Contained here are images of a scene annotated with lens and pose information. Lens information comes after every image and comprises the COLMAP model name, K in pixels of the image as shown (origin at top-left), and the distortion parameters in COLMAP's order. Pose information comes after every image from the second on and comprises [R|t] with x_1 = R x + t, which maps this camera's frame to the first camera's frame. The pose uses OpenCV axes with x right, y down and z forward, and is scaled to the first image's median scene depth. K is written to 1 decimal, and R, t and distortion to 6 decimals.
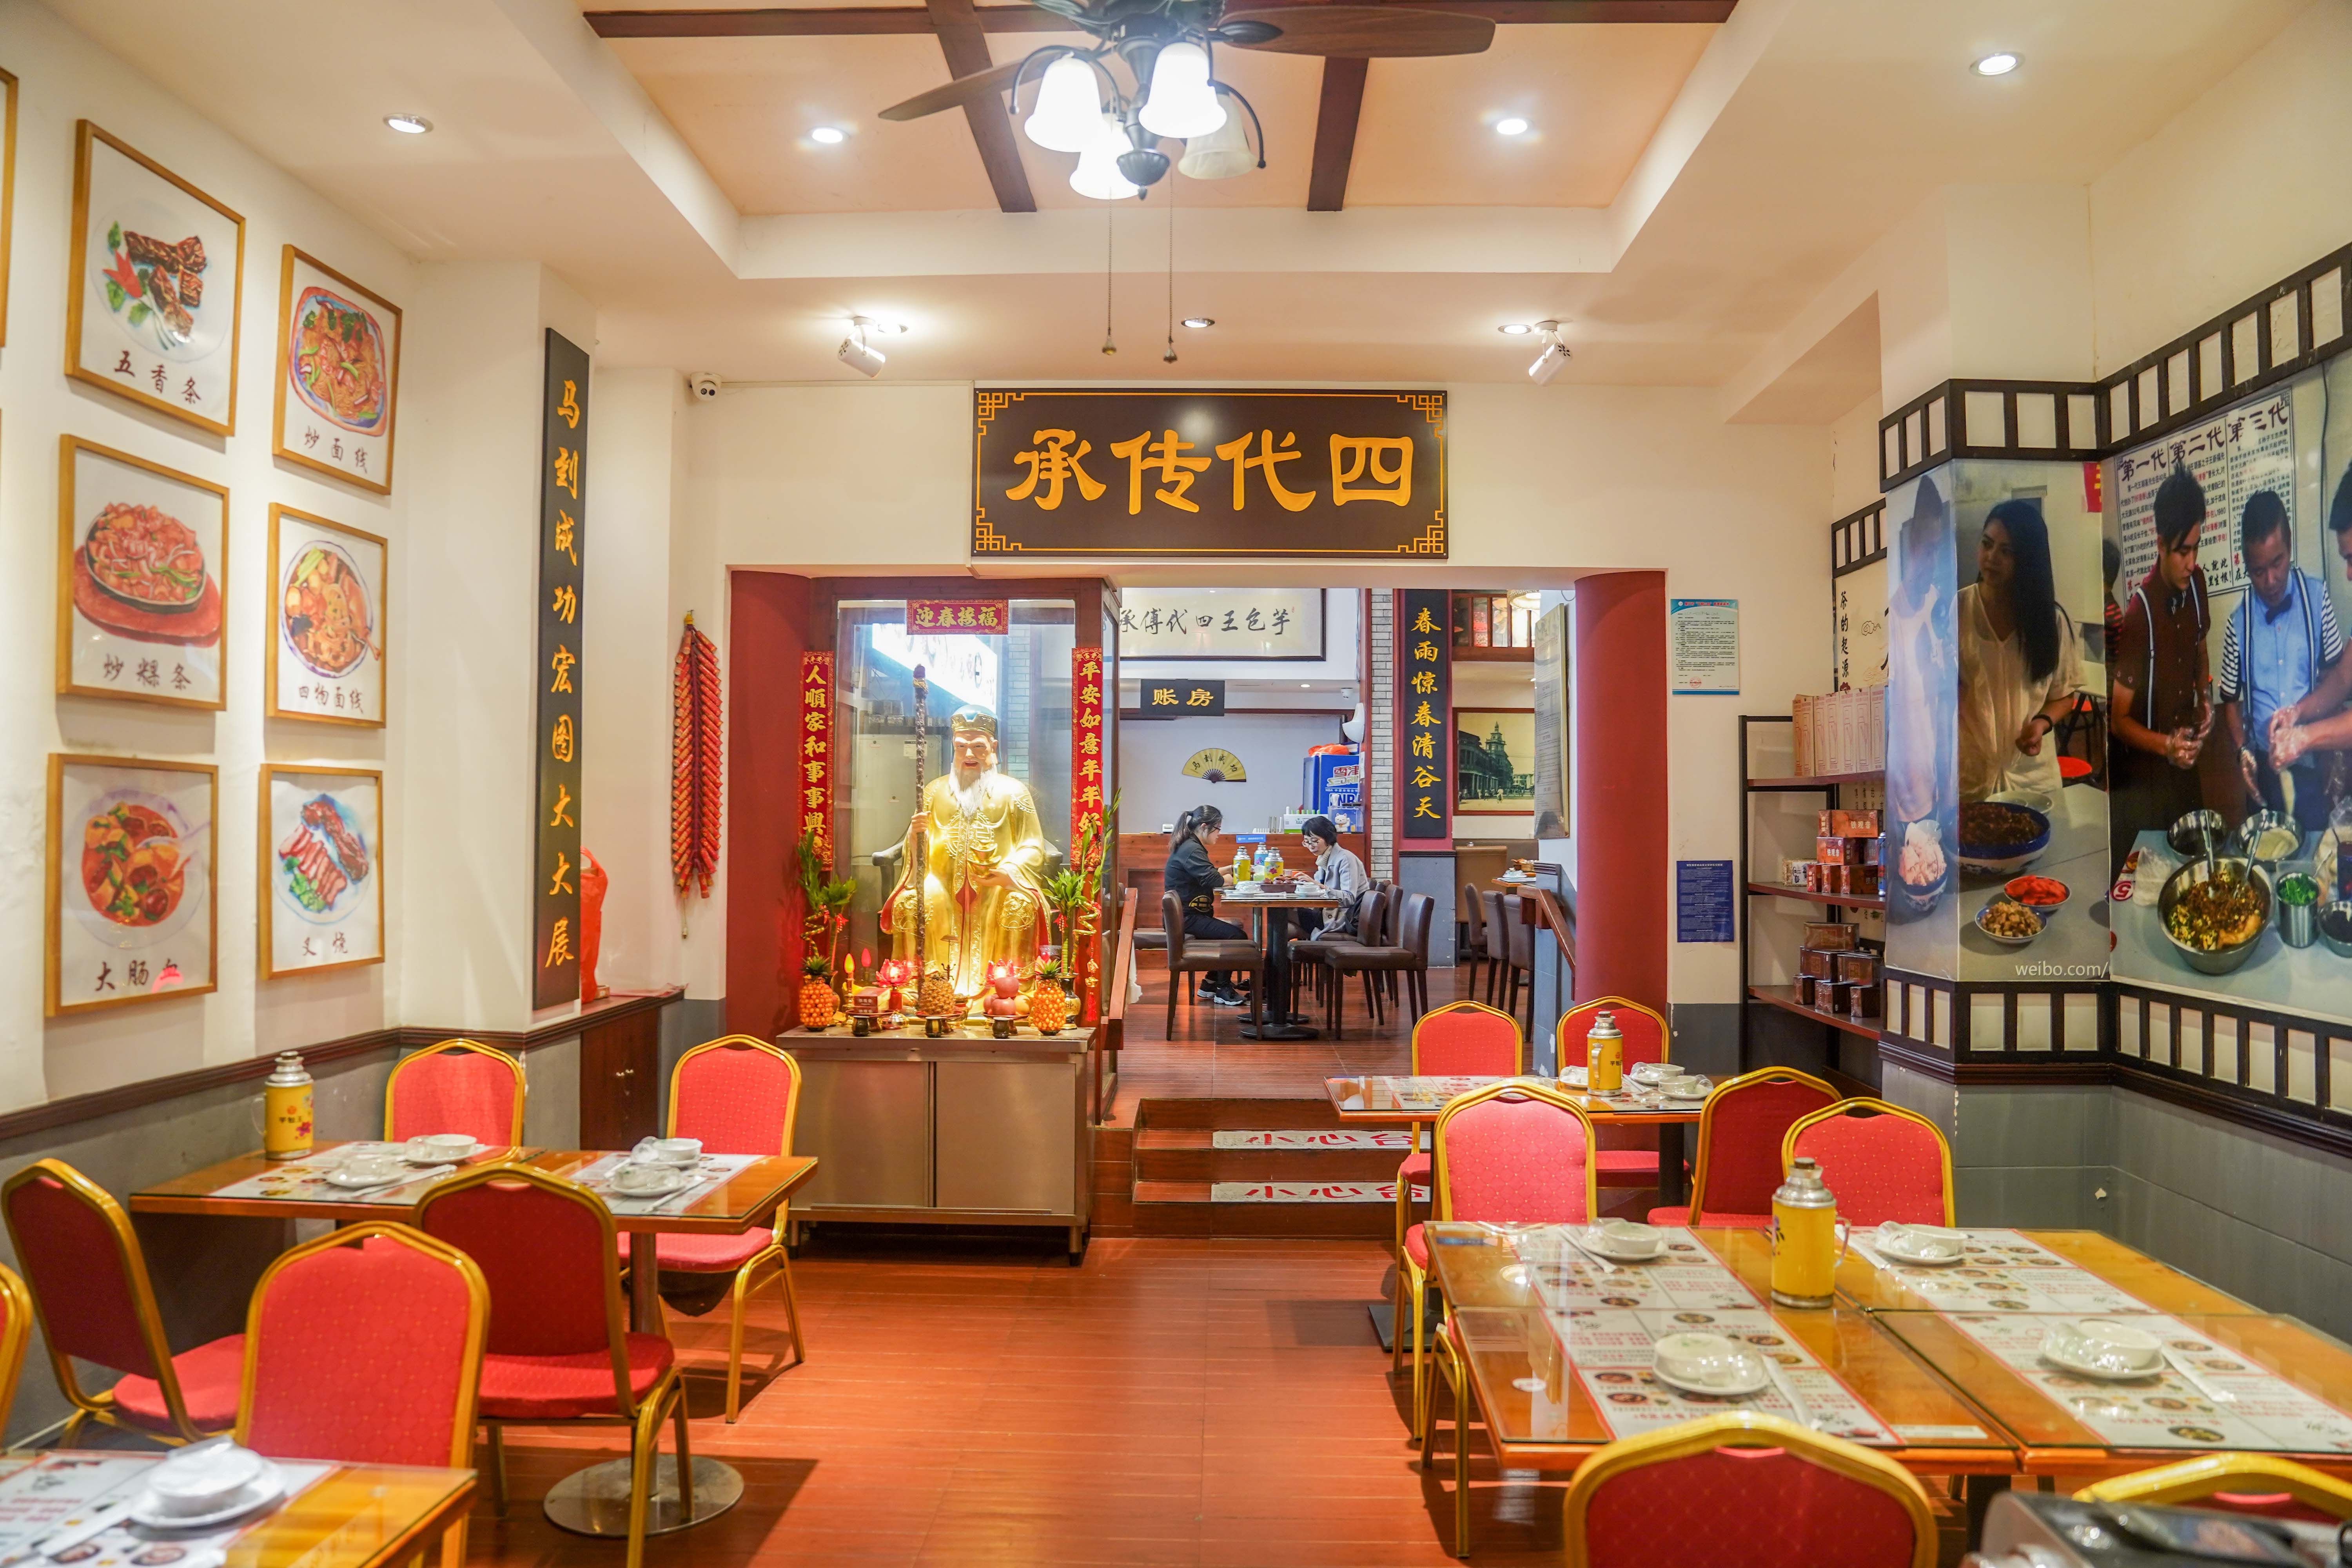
lens RADIAL K [[1637.7, 0, 1169.6], [0, 1637.7, 777.4], [0, 0, 1]] dist [-0.131738, 0.100619]
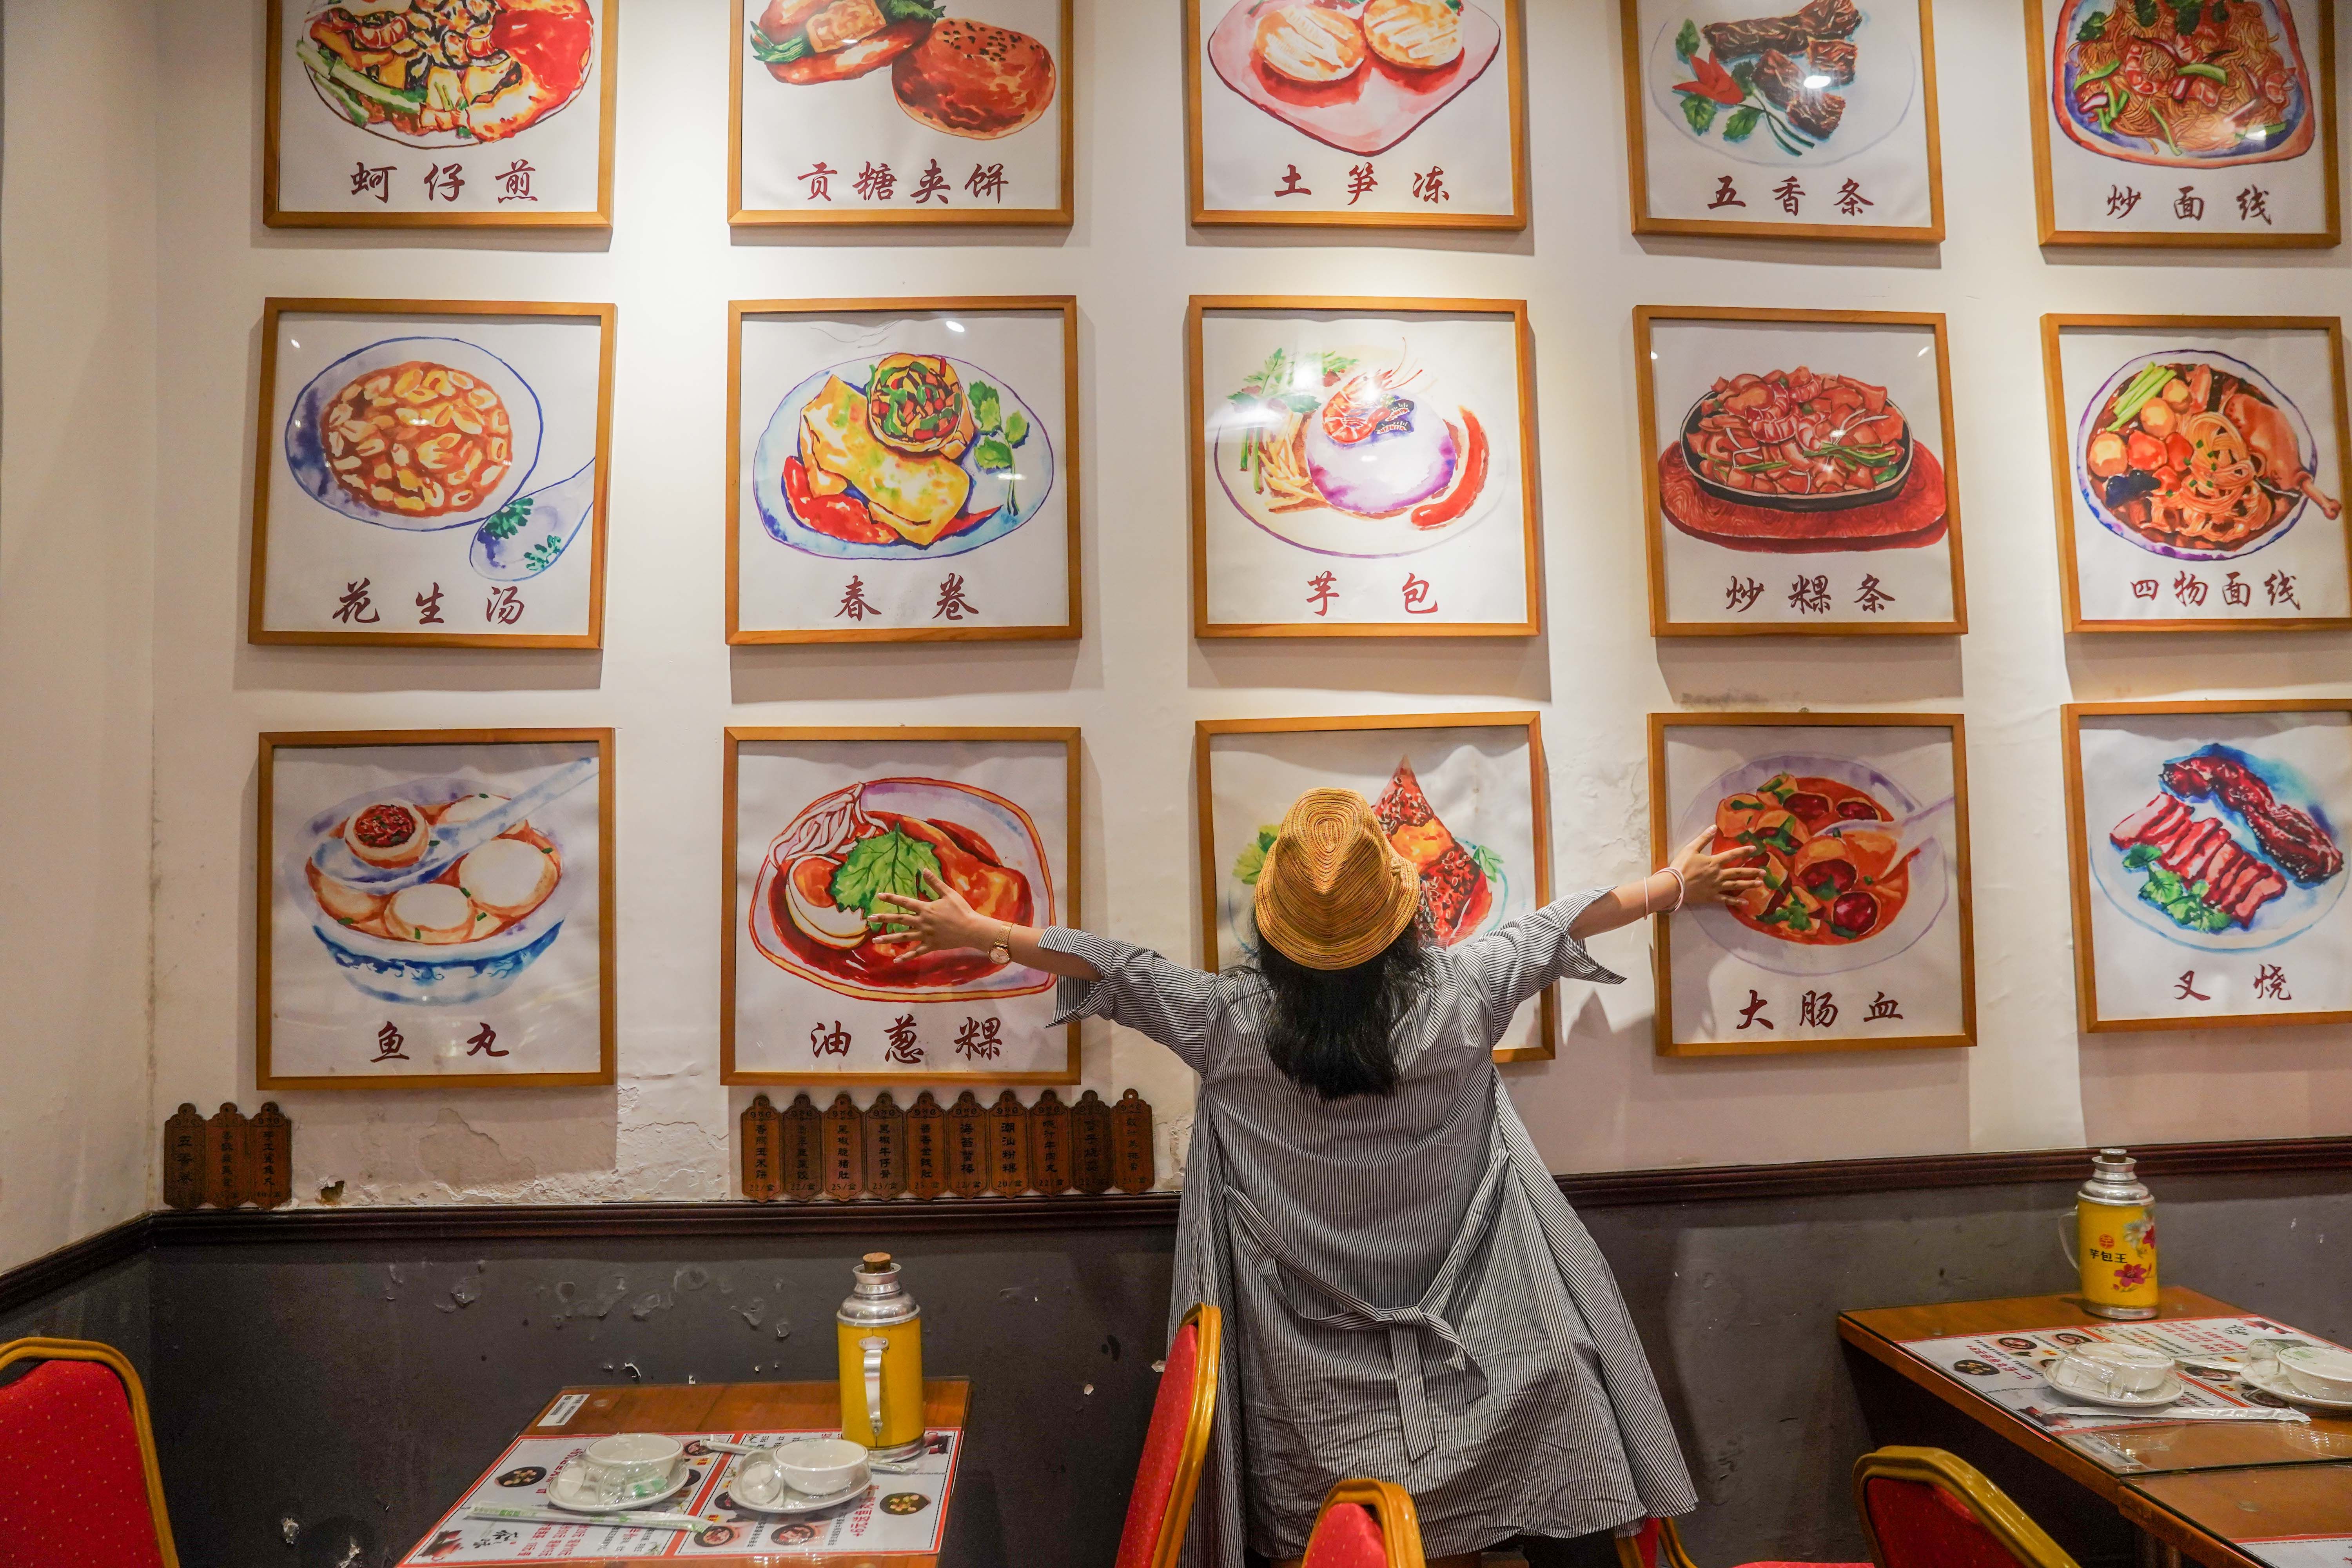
lens RADIAL K [[1637.7, 0, 1169.6], [0, 1637.7, 777.4], [0, 0, 1]] dist [-0.131738, 0.100619]
pose [[0.124699, -0.057999, -0.990498, 0.038444], [0.054255, 0.997195, -0.051561, 0.037030], [0.990710, -0.047310, 0.127496, 0.568227]]
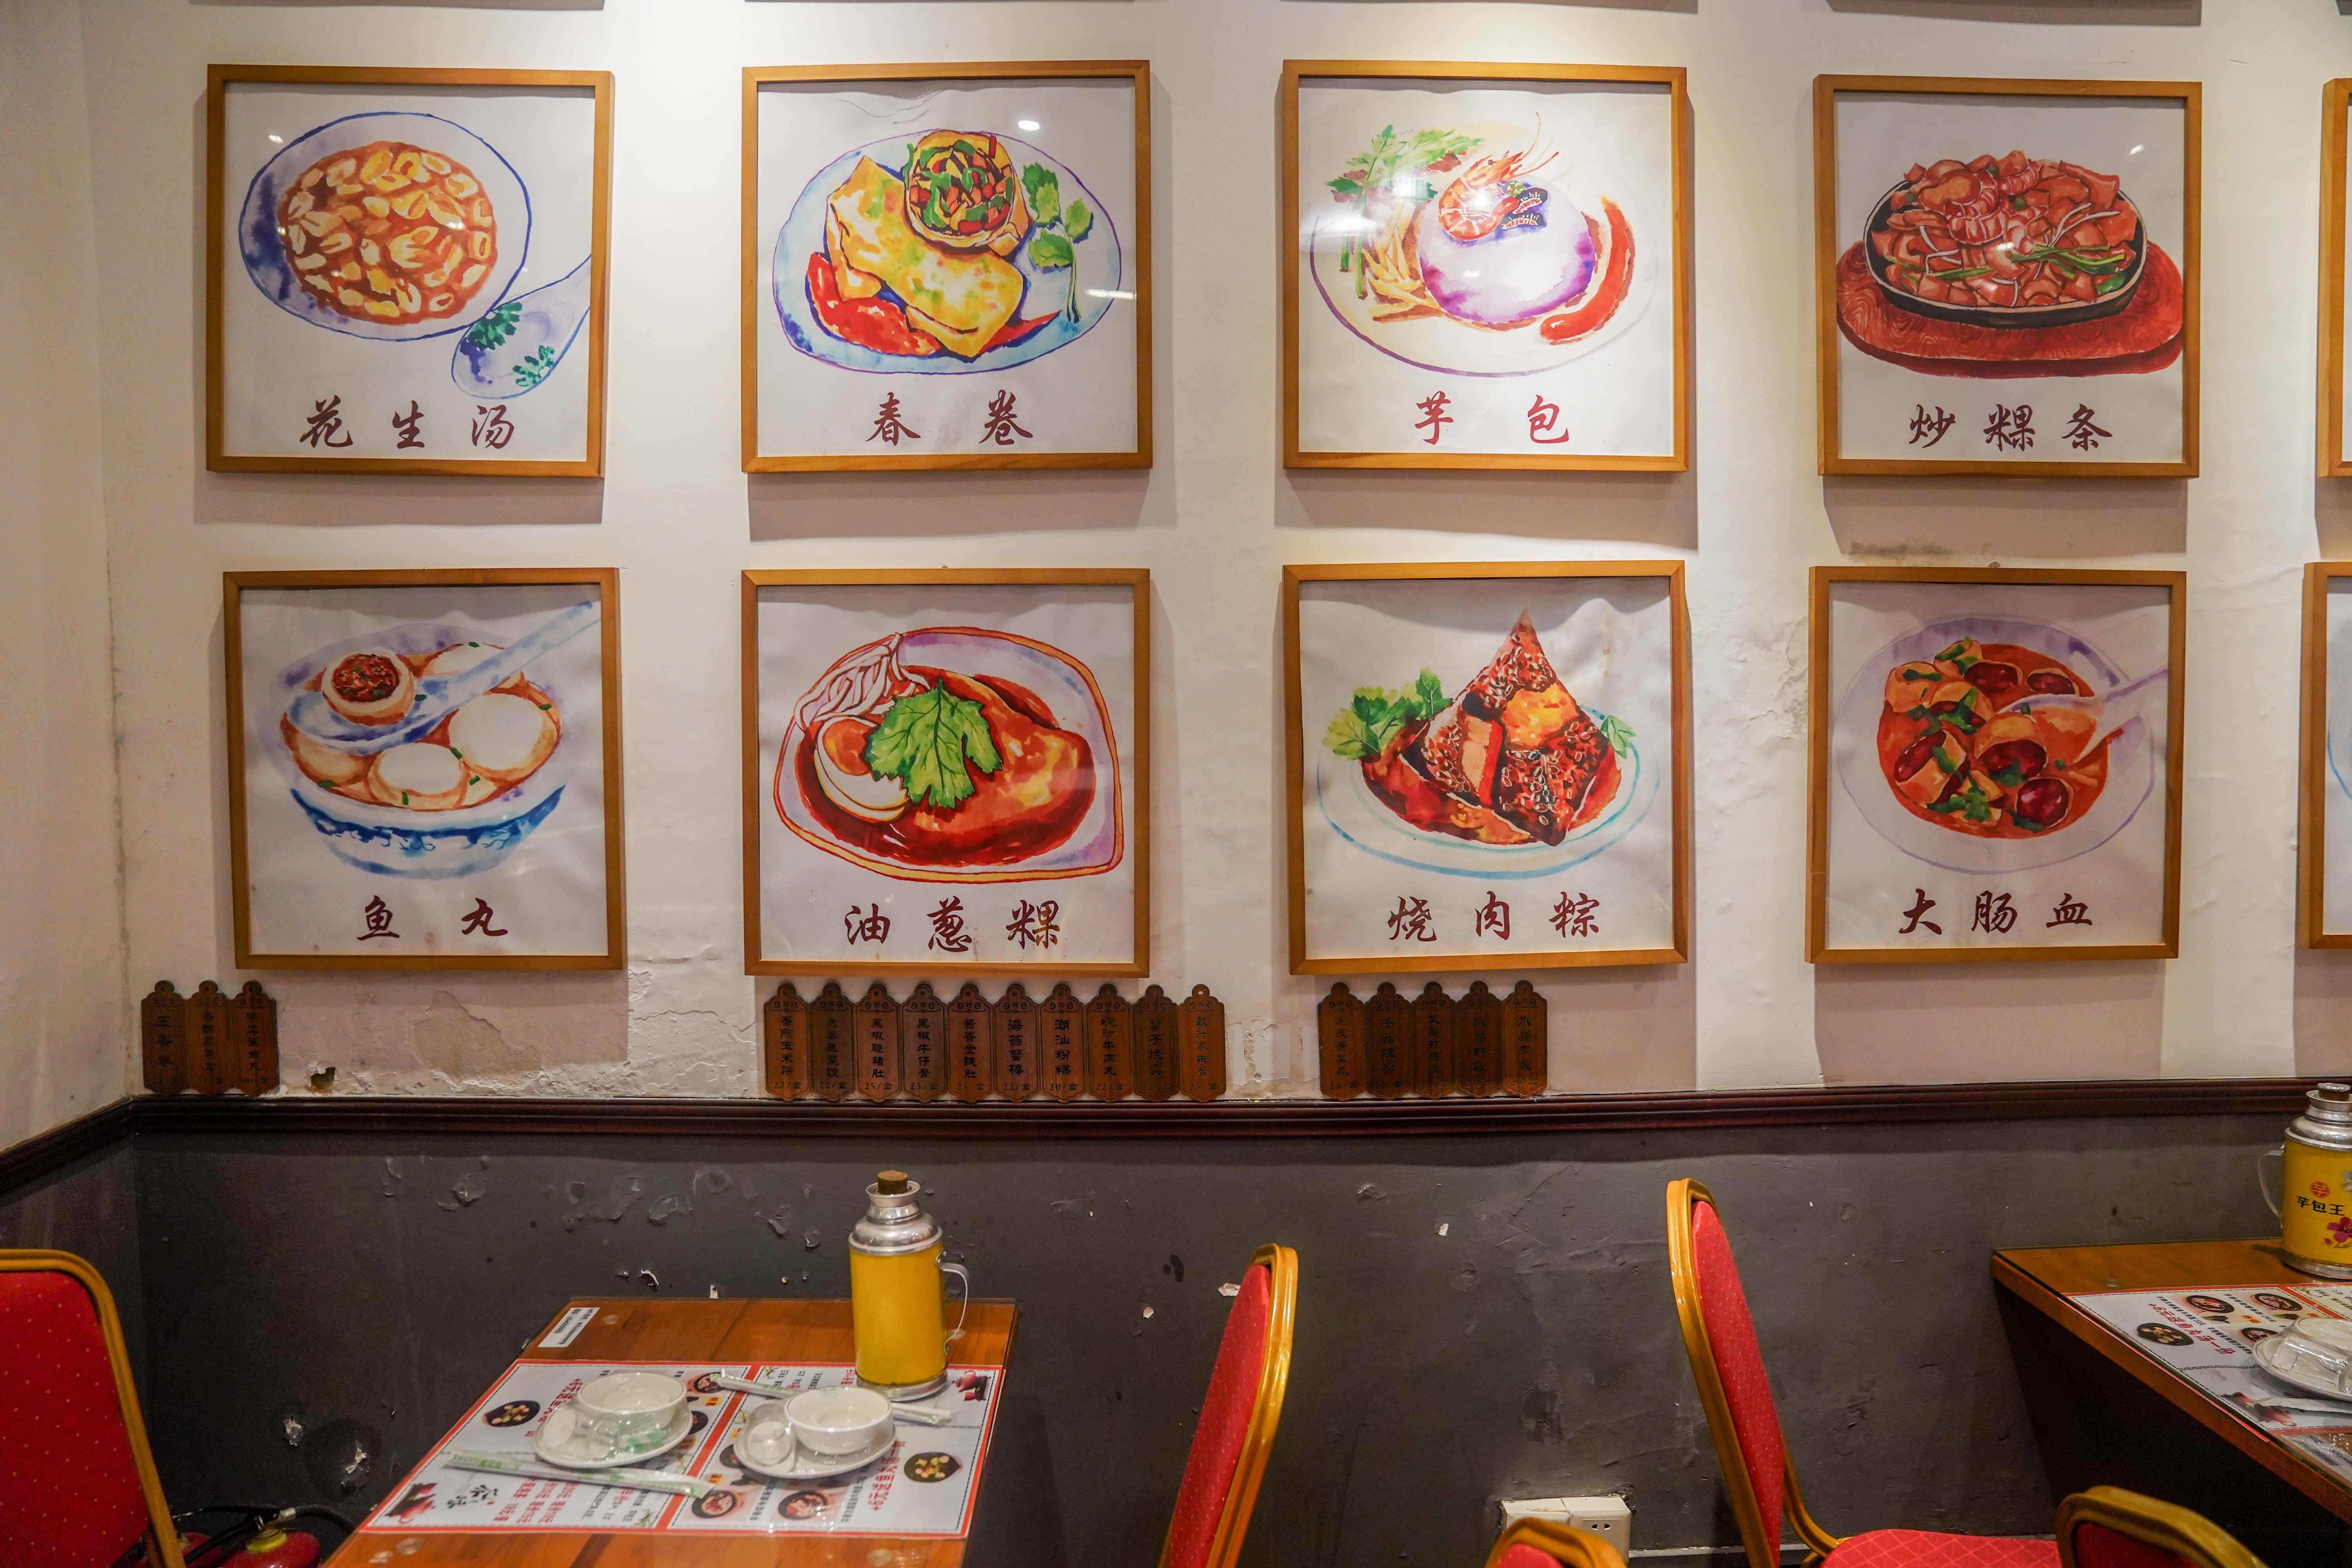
lens RADIAL K [[1637.7, 0, 1169.6], [0, 1637.7, 777.4], [0, 0, 1]] dist [-0.131738, 0.100619]
pose [[0.073397, 0.049684, -0.996064, -0.047472], [0.038765, 0.997861, 0.052630, 0.022801], [0.996549, -0.042476, 0.071314, 0.581189]]
